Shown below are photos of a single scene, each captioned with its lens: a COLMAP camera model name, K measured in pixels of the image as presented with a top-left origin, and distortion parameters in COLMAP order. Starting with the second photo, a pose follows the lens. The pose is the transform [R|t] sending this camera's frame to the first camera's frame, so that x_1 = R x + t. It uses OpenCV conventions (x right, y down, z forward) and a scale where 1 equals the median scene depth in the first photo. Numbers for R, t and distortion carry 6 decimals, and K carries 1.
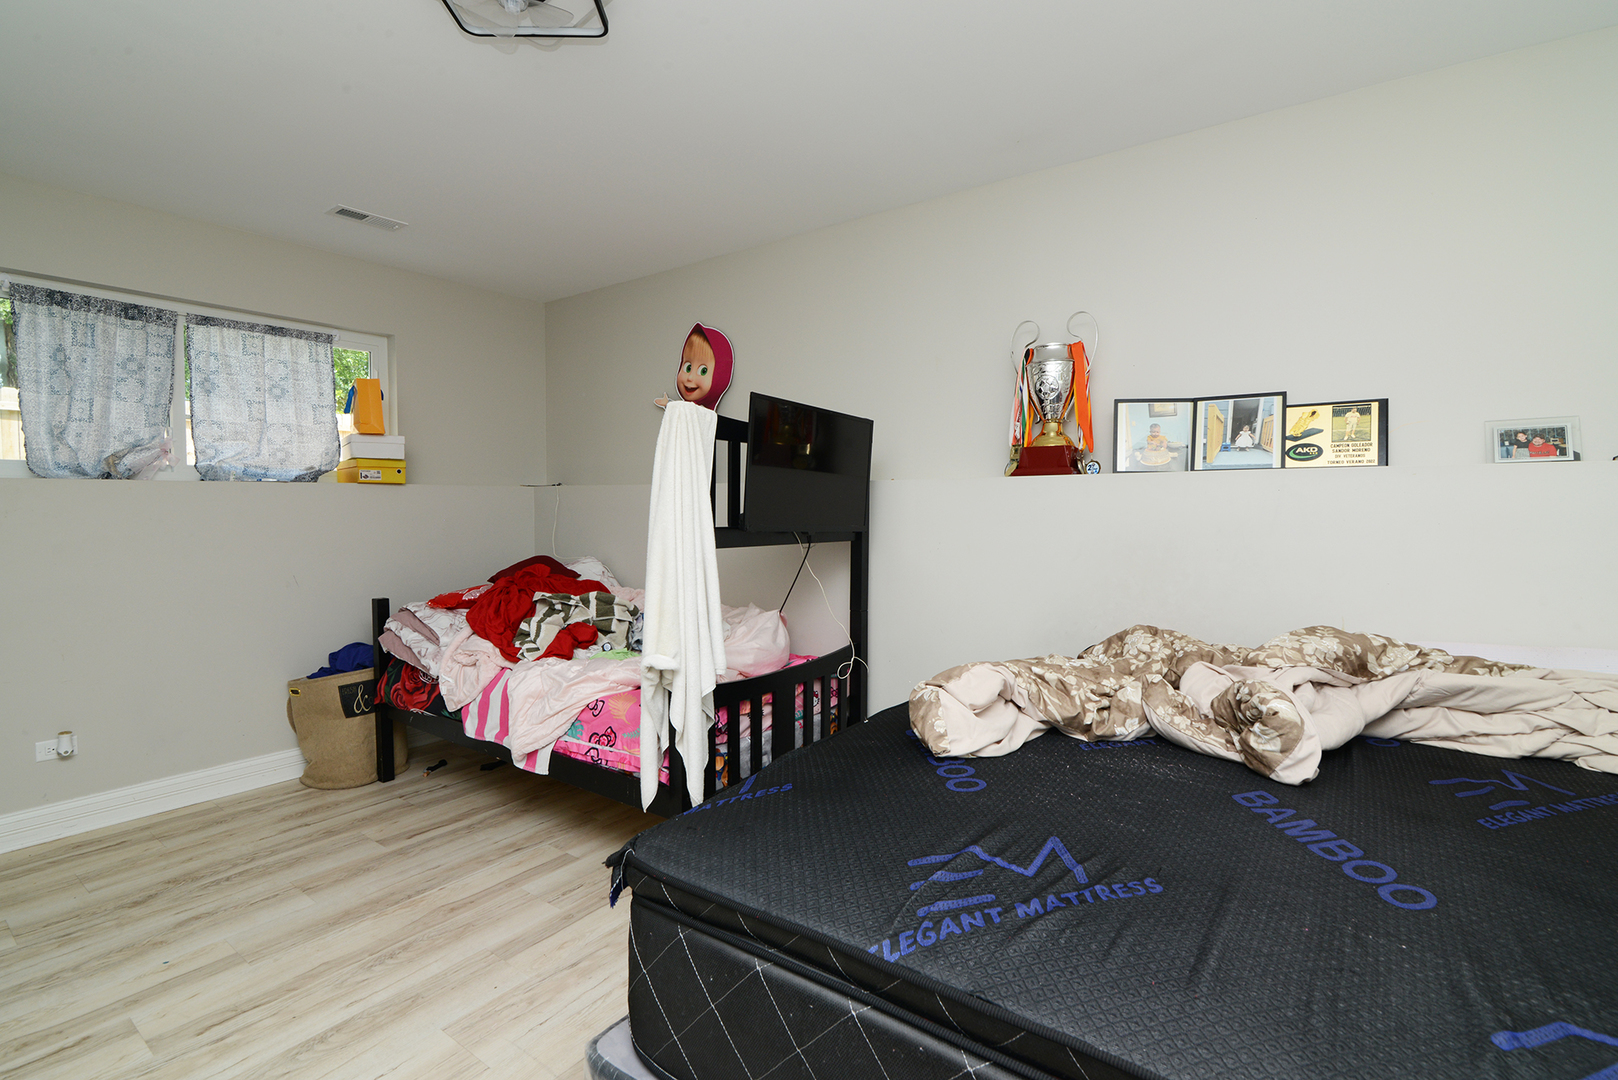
lens RADIAL K [[742.7, 0, 802.8], [0, 742.7, 538.5], [0, 0, 1]] dist [-0.021532, 0.001724]
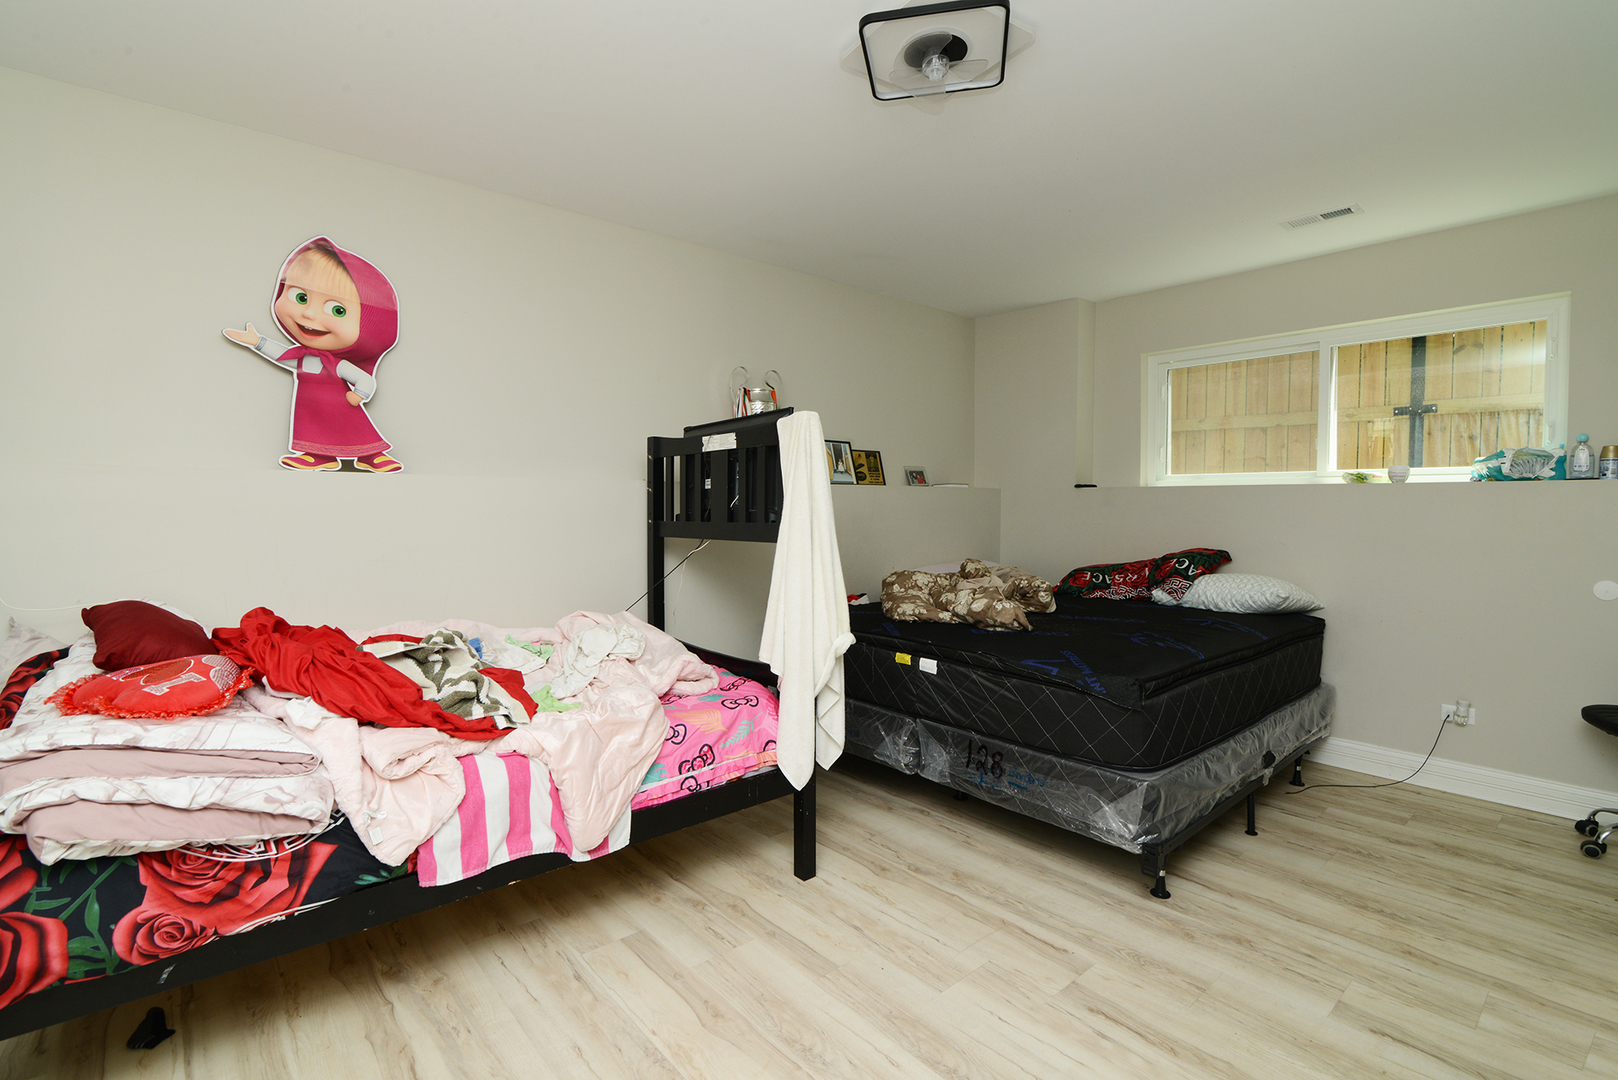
lens RADIAL K [[742.7, 0, 802.8], [0, 742.7, 538.5], [0, 0, 1]] dist [-0.021532, 0.001724]
pose [[0.236622, -0.042219, 0.970684, -1.053994], [0.041187, 0.998593, 0.033393, -0.025183], [-0.970729, 0.032078, 0.238028, 0.621178]]
